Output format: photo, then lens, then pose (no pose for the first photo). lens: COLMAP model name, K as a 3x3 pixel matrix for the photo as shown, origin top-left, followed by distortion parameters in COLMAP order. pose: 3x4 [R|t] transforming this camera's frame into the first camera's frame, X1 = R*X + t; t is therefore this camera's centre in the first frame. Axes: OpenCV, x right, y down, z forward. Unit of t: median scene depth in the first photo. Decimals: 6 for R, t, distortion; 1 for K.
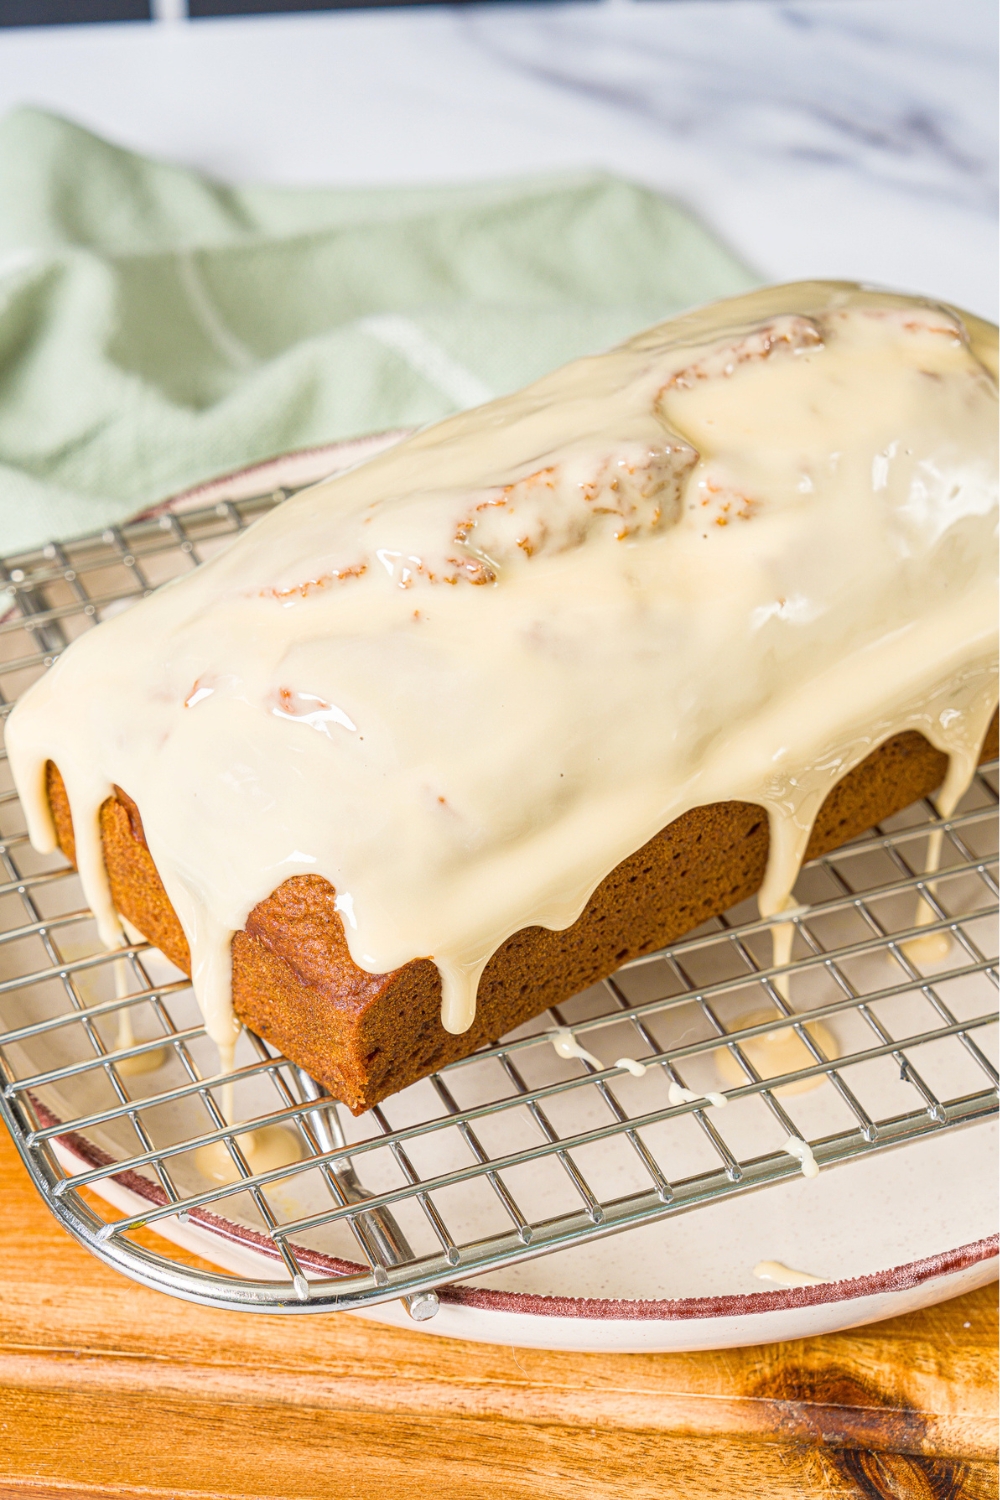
lens RADIAL K [[3475.6, 0, 491.7], [0, 3475.6, 929.7], [0, 0, 1]] dist [0.006661, 0.540458]
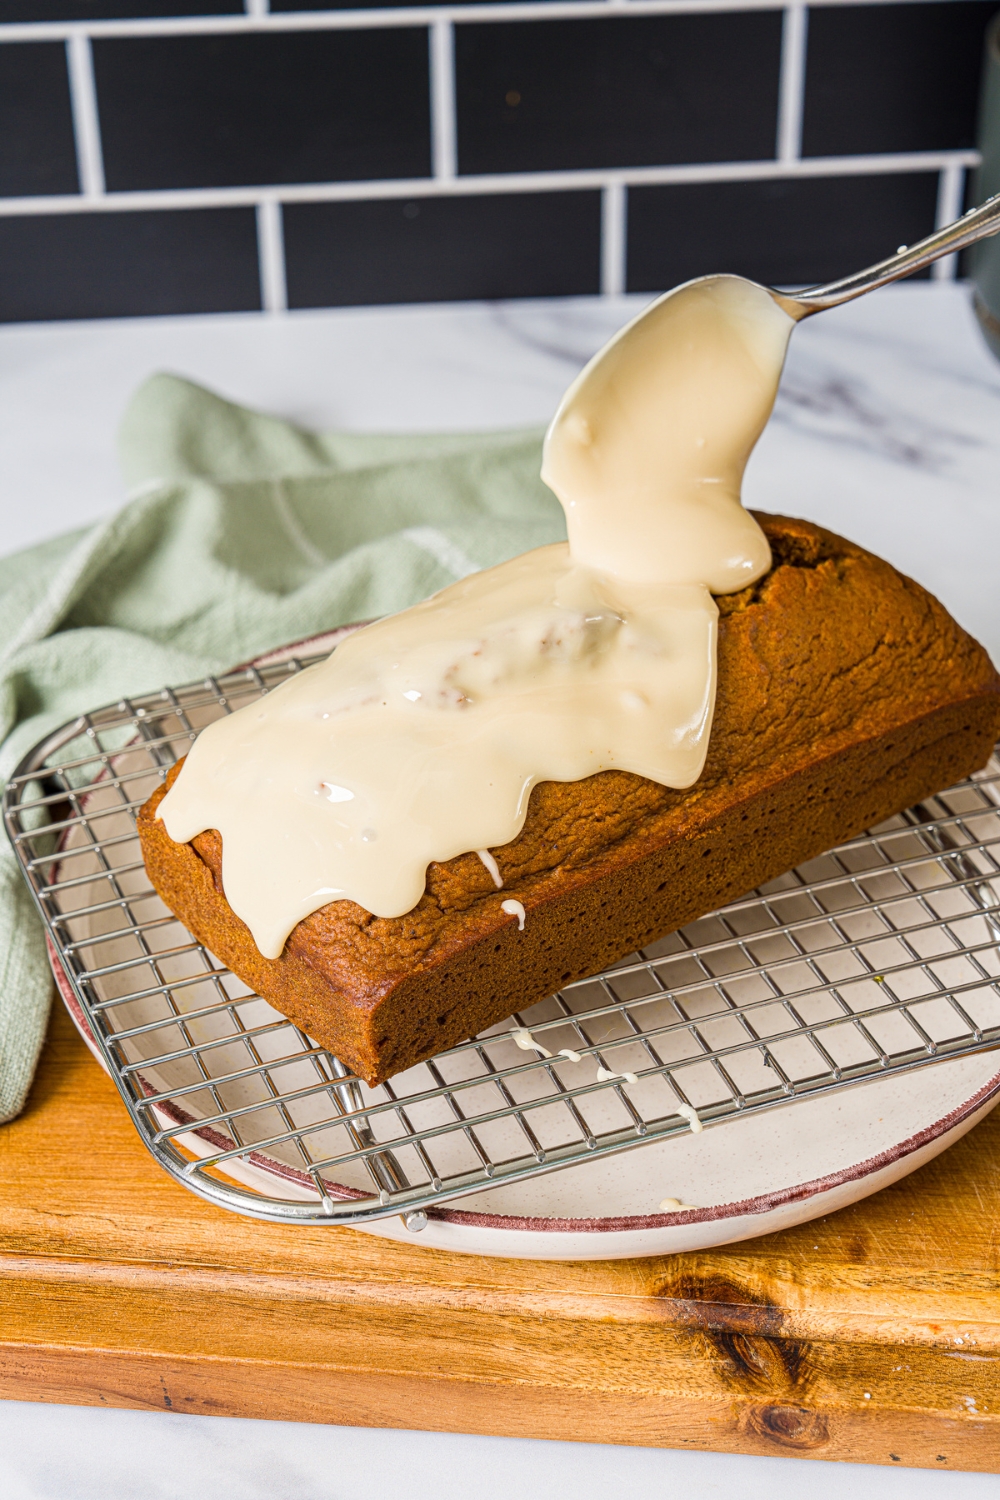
lens RADIAL K [[2998.5, 0, 564.9], [0, 2998.5, 824.5], [0, 0, 1]] dist [0.034467, 0.150153]
pose [[0.999976, 0.005131, -0.004650, 0.042808], [-0.005493, 0.996667, -0.081389, 0.044854], [0.004217, 0.081412, 0.996672, -0.203957]]
